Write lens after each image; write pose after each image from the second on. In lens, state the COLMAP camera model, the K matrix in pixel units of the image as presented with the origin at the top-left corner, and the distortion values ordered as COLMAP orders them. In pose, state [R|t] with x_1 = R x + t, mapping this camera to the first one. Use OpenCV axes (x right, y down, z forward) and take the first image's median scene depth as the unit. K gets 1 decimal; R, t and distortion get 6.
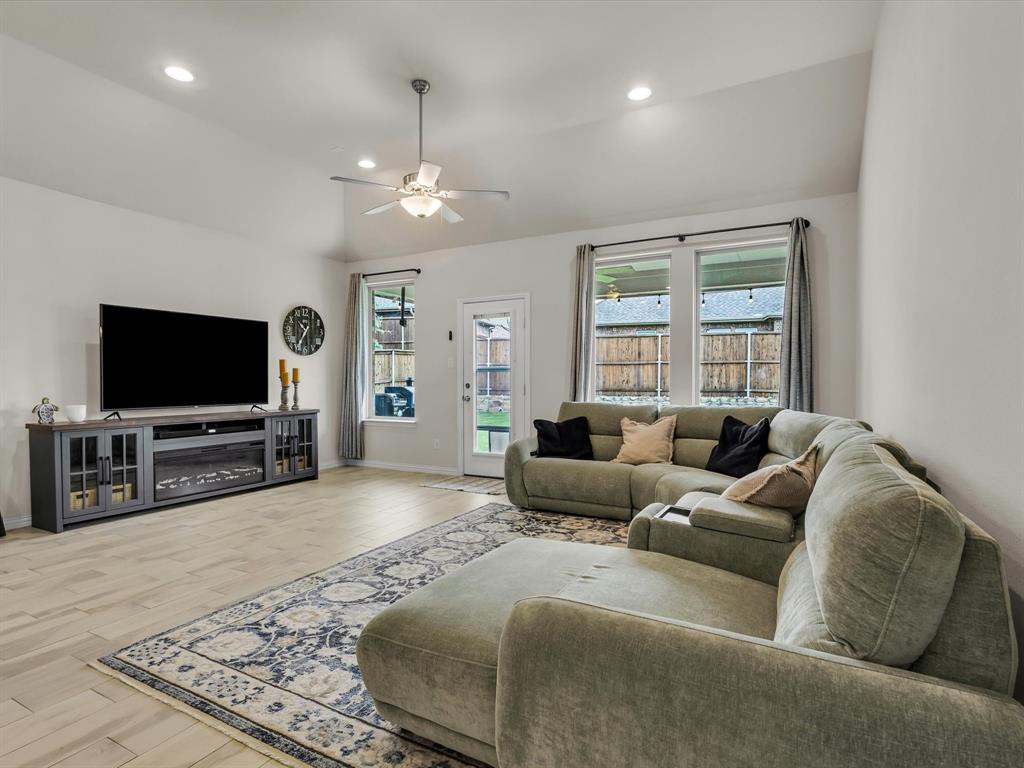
lens RADIAL K [[533.8, 0, 509.3], [0, 533.8, 391.6], [0, 0, 1]] dist [0.009807, -0.000847]
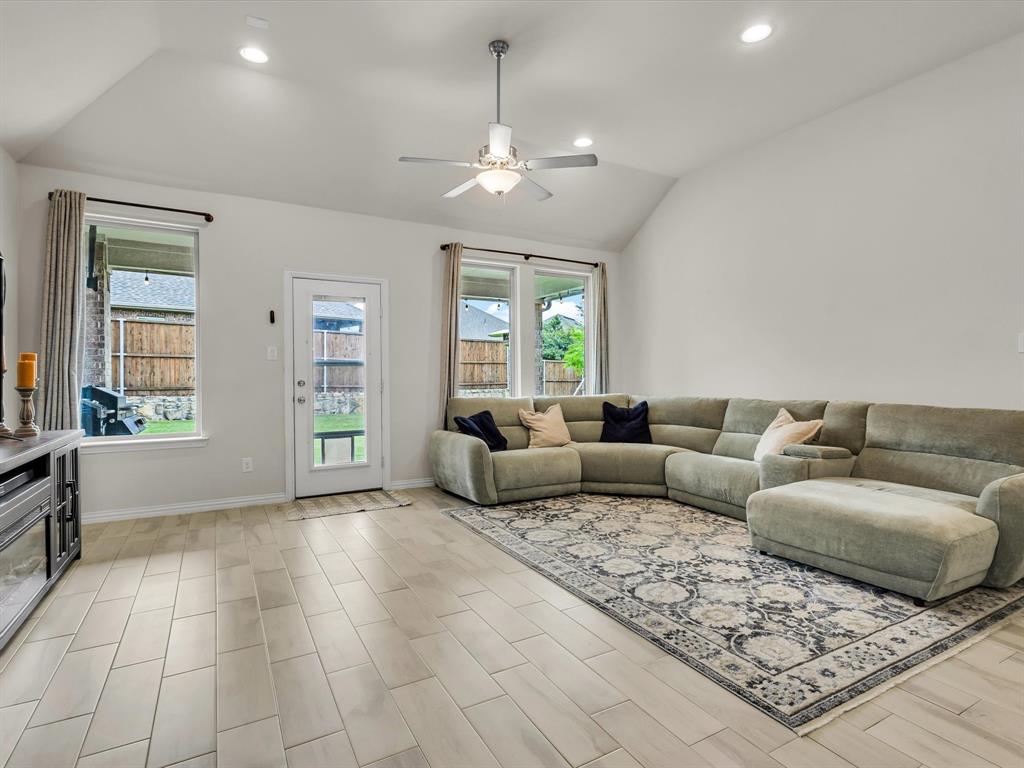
lens RADIAL K [[533.8, 0, 512.5], [0, 533.8, 380.2], [0, 0, 1]] dist [0.009807, -0.000847]
pose [[0.530345, -0.008466, 0.847740, -0.965770], [0.020924, 0.999776, -0.003106, -0.010850], [-0.847524, 0.019386, 0.530403, 0.539474]]
